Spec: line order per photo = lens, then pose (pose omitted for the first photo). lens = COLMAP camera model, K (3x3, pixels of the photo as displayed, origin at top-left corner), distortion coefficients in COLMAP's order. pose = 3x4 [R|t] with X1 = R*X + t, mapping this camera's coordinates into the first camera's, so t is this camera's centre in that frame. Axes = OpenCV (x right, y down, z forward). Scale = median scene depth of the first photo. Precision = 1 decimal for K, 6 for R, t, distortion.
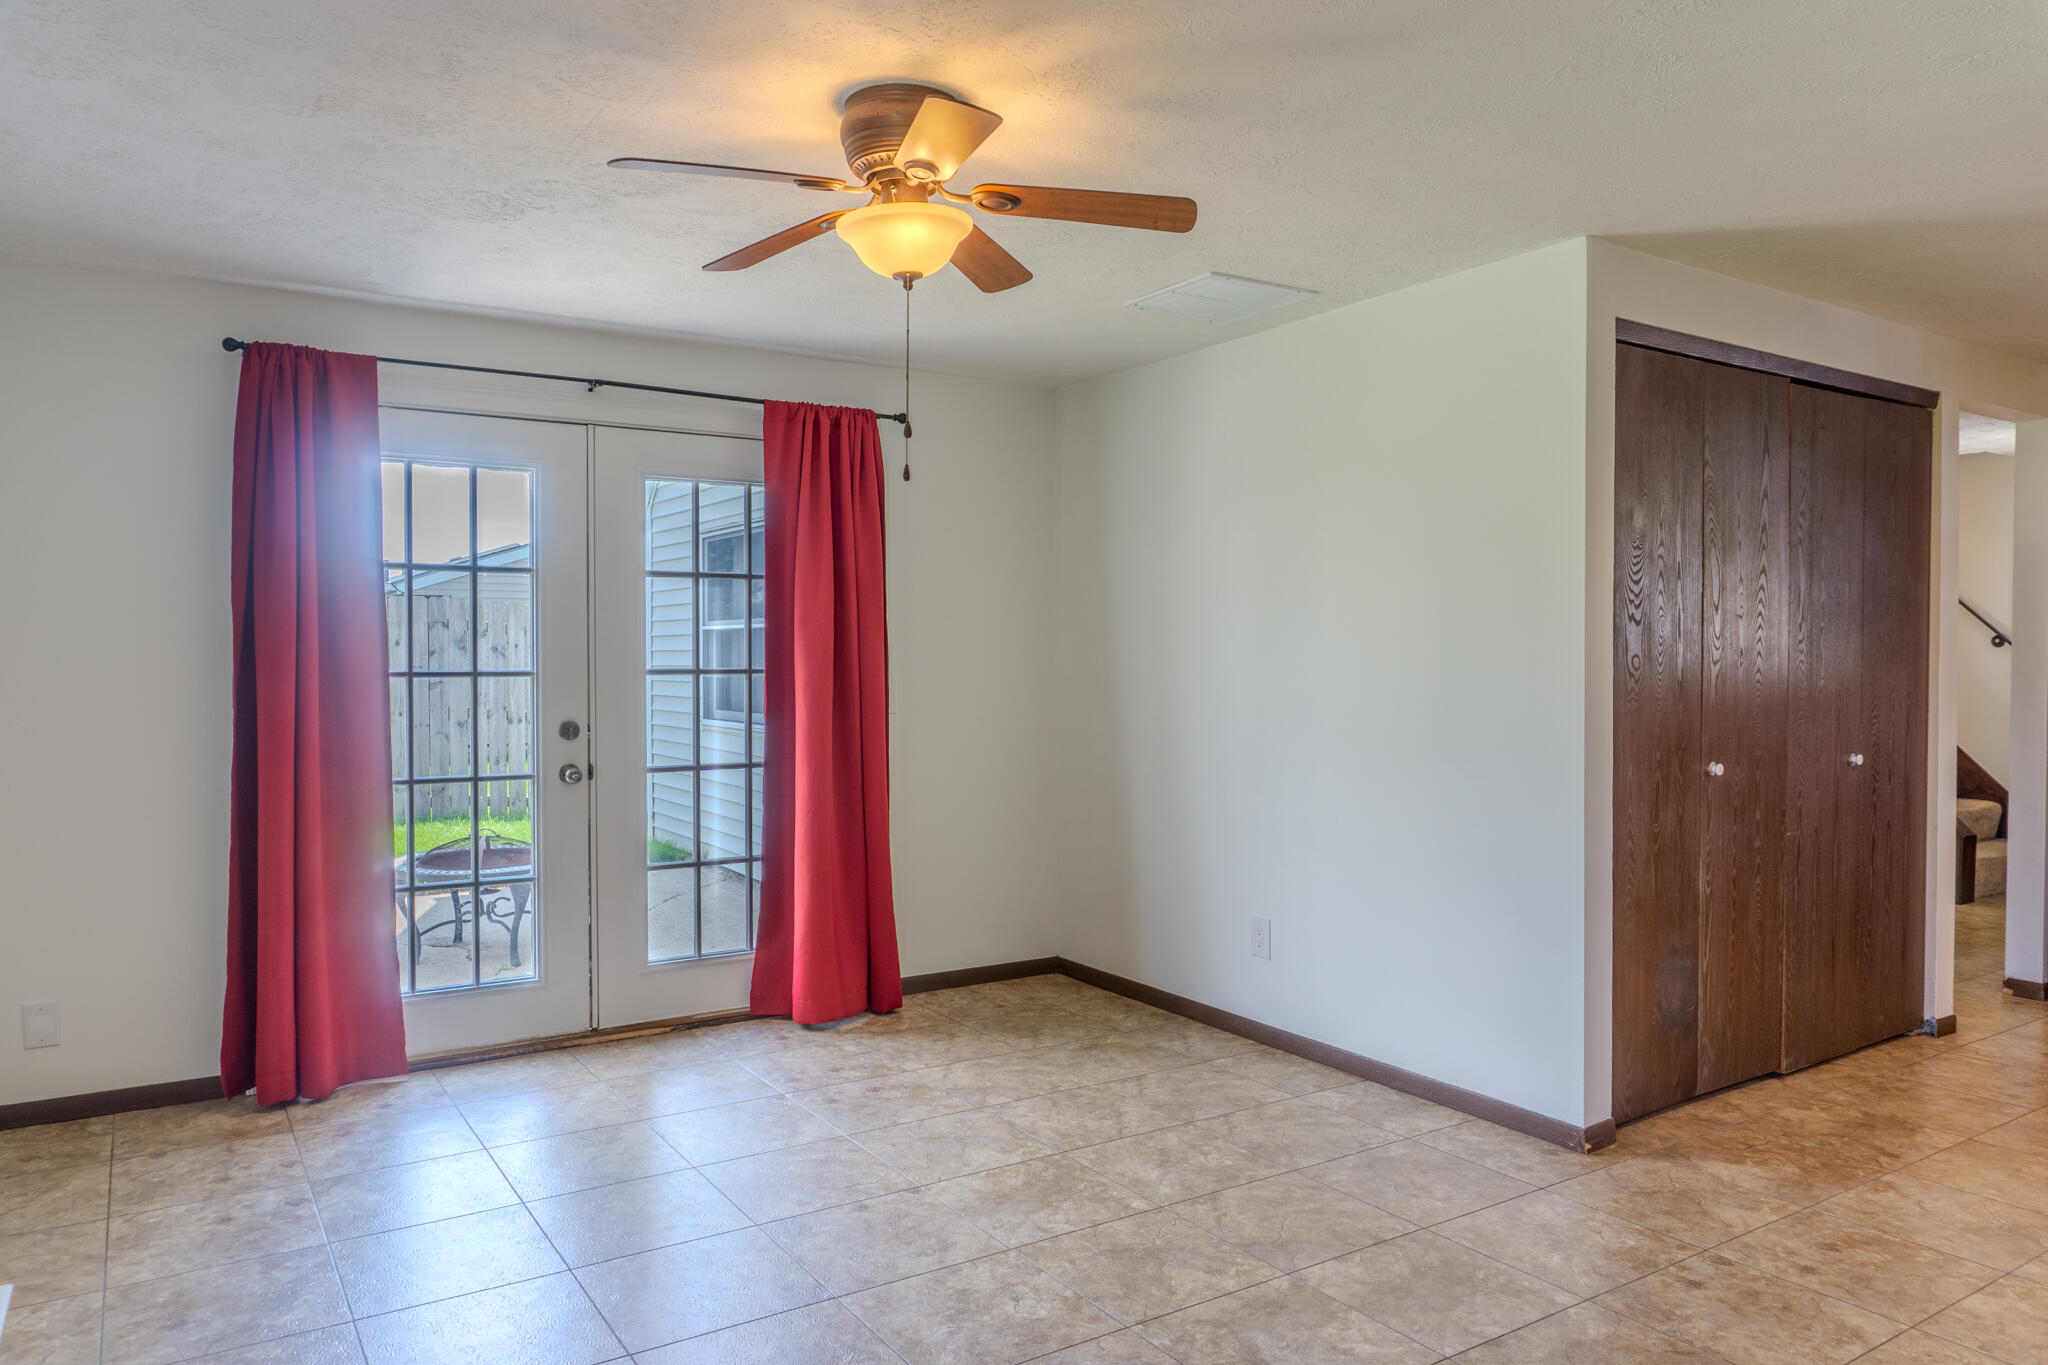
lens RADIAL K [[1374.1, 0, 1018.5], [0, 1374.1, 685.4], [0, 0, 1]] dist [-0.015992, -0.005704]
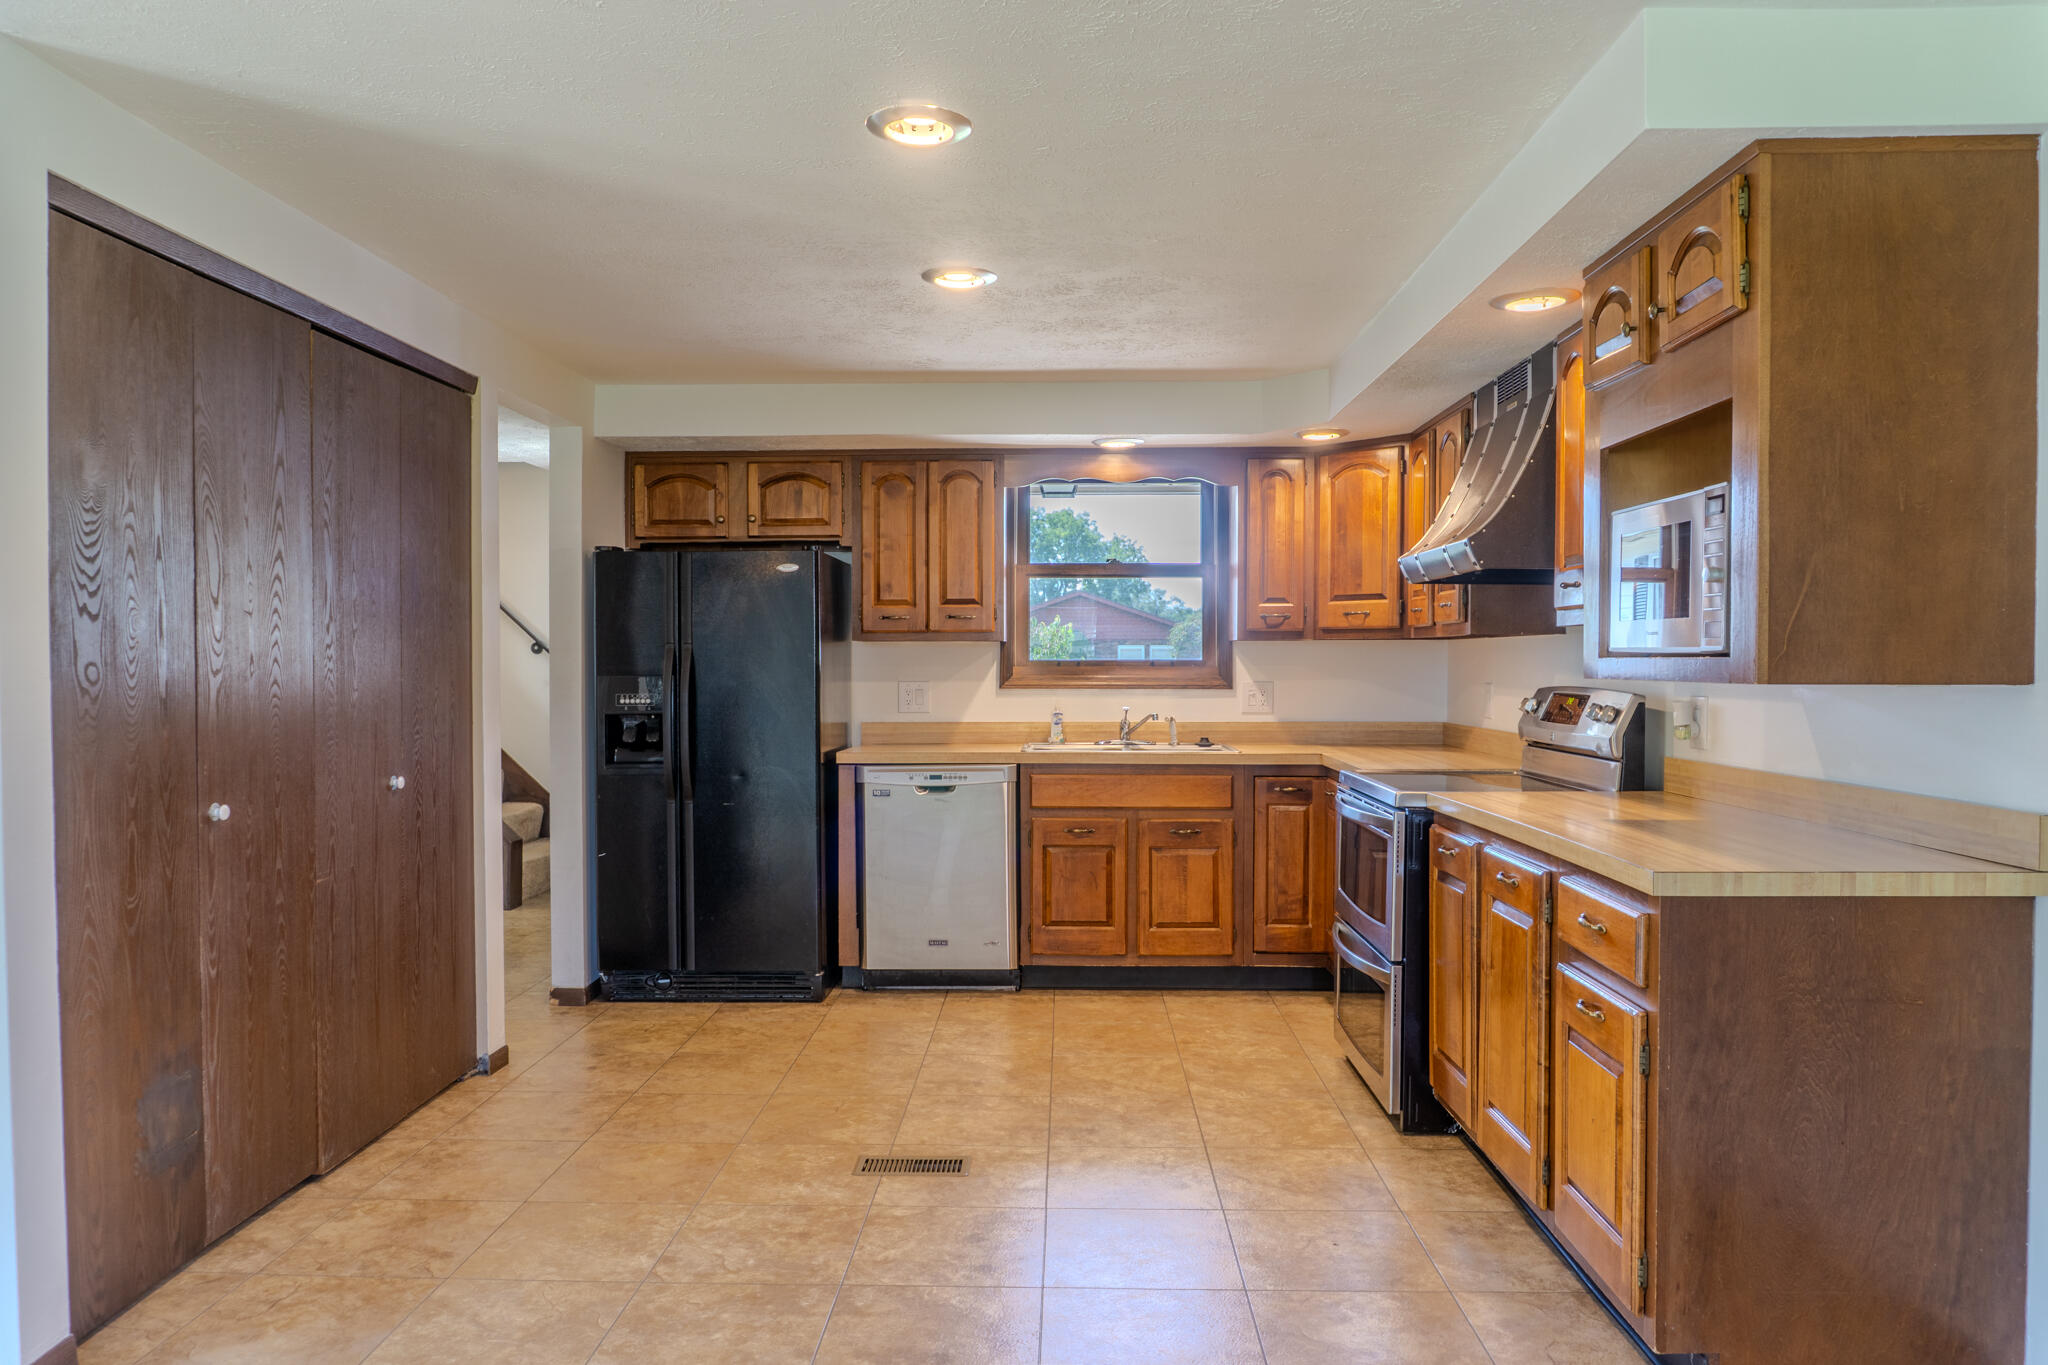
lens RADIAL K [[1374.1, 0, 1024.5], [0, 1374.1, 683.5], [0, 0, 1]] dist [-0.015992, -0.005704]
pose [[0.568529, -0.014055, 0.822543, 0.141186], [0.019524, 0.999803, 0.003589, -0.004567], [-0.822432, 0.014019, 0.568691, 0.198399]]
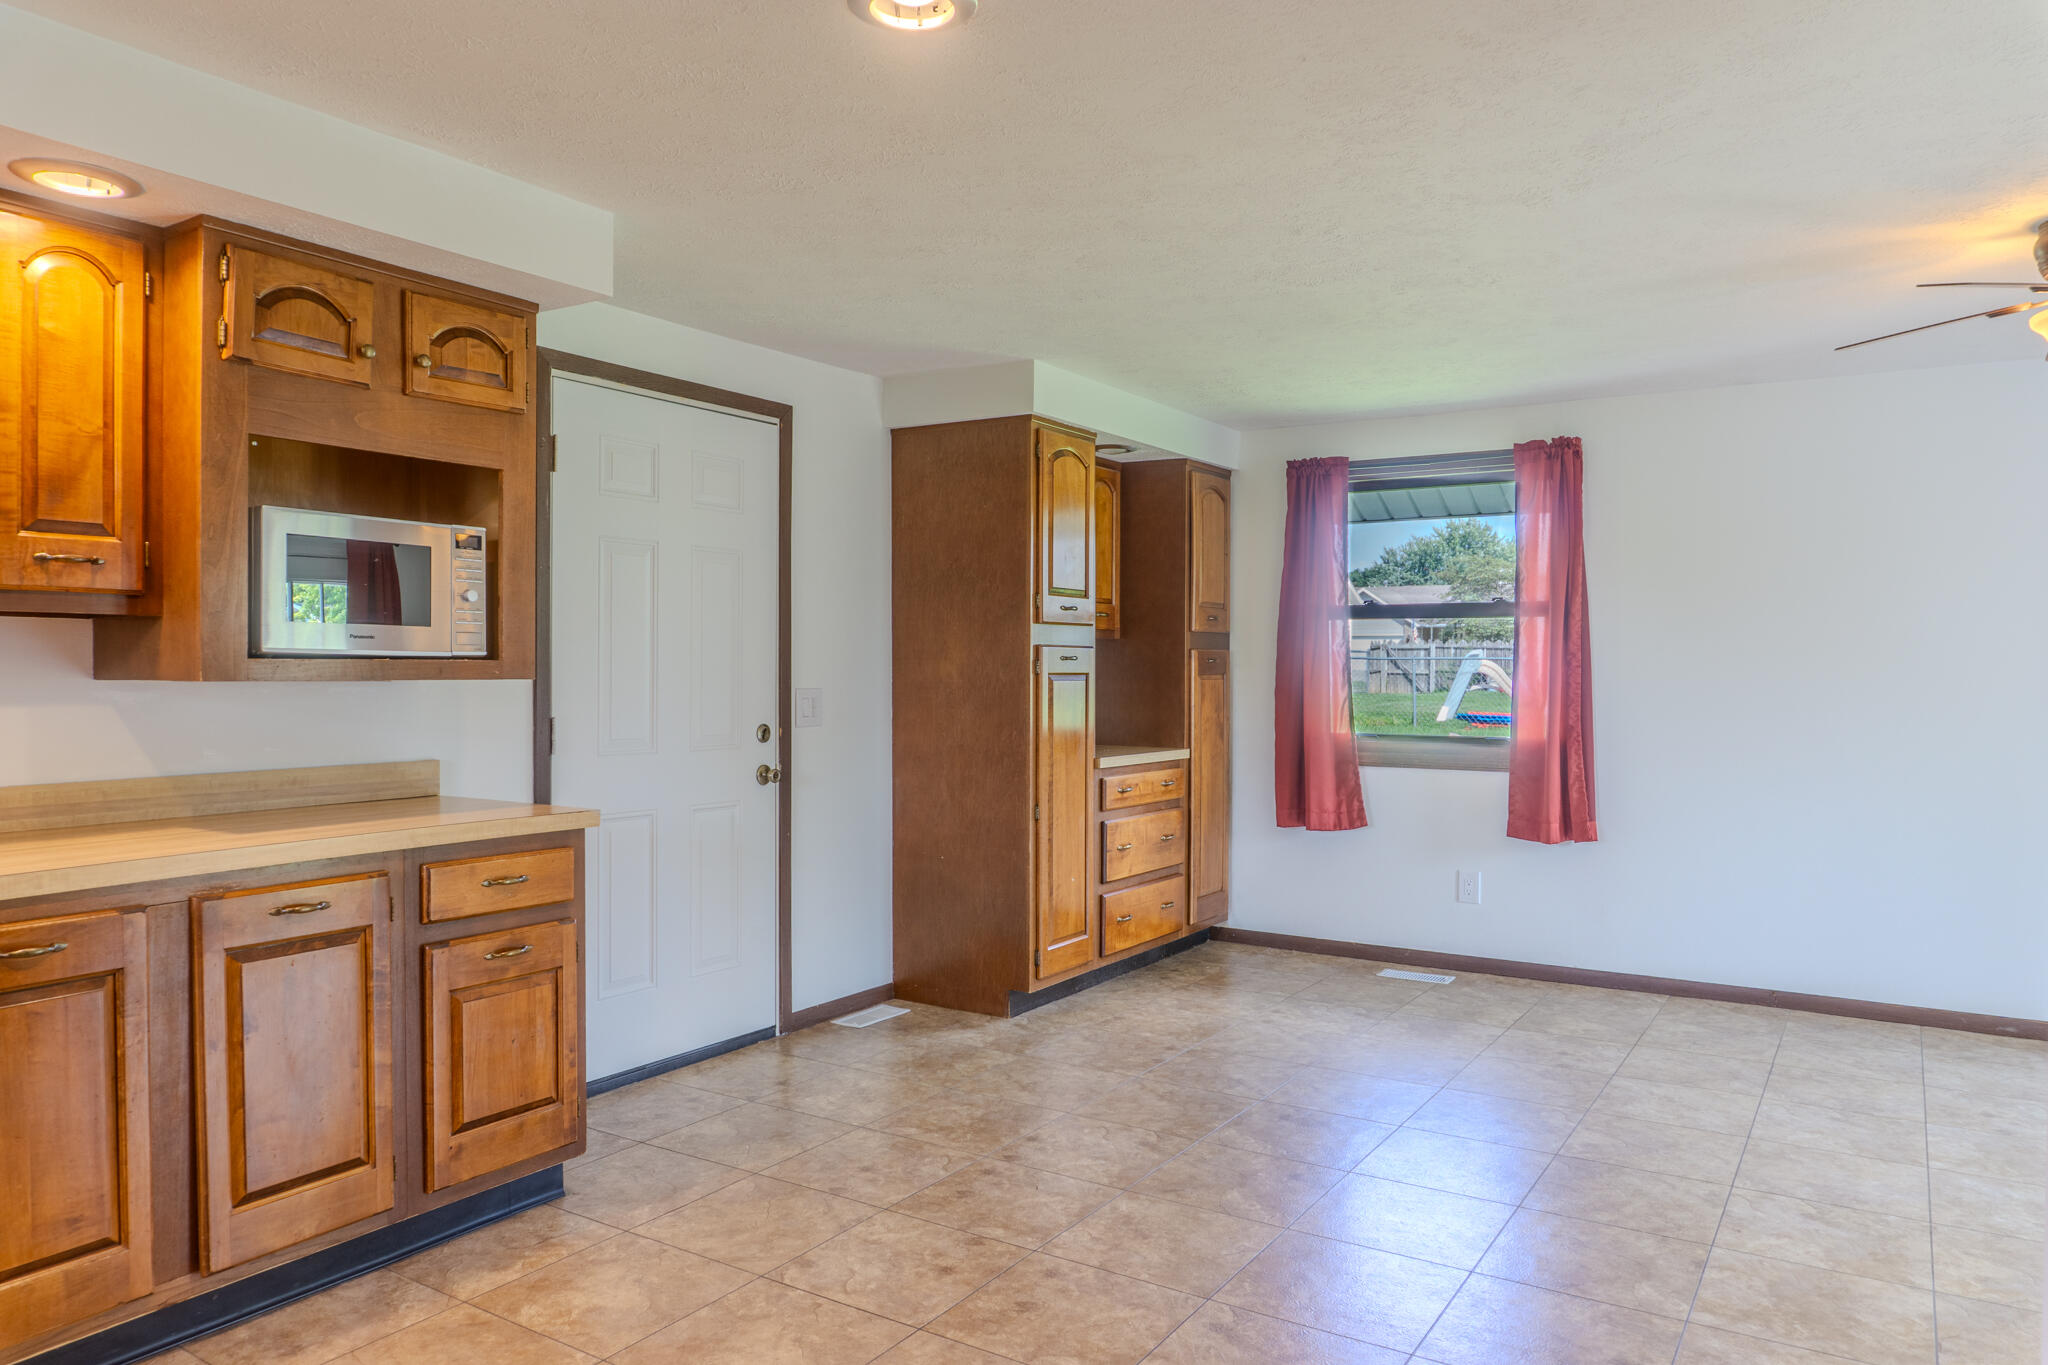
lens RADIAL K [[1374.1, 0, 1014.1], [0, 1374.1, 684.7], [0, 0, 1]] dist [-0.015992, -0.005704]
pose [[-0.912048, 0.002955, -0.410072, 0.890178], [-0.012202, 0.999336, 0.034339, -0.025743], [0.409901, 0.036322, -0.911406, 1.185741]]
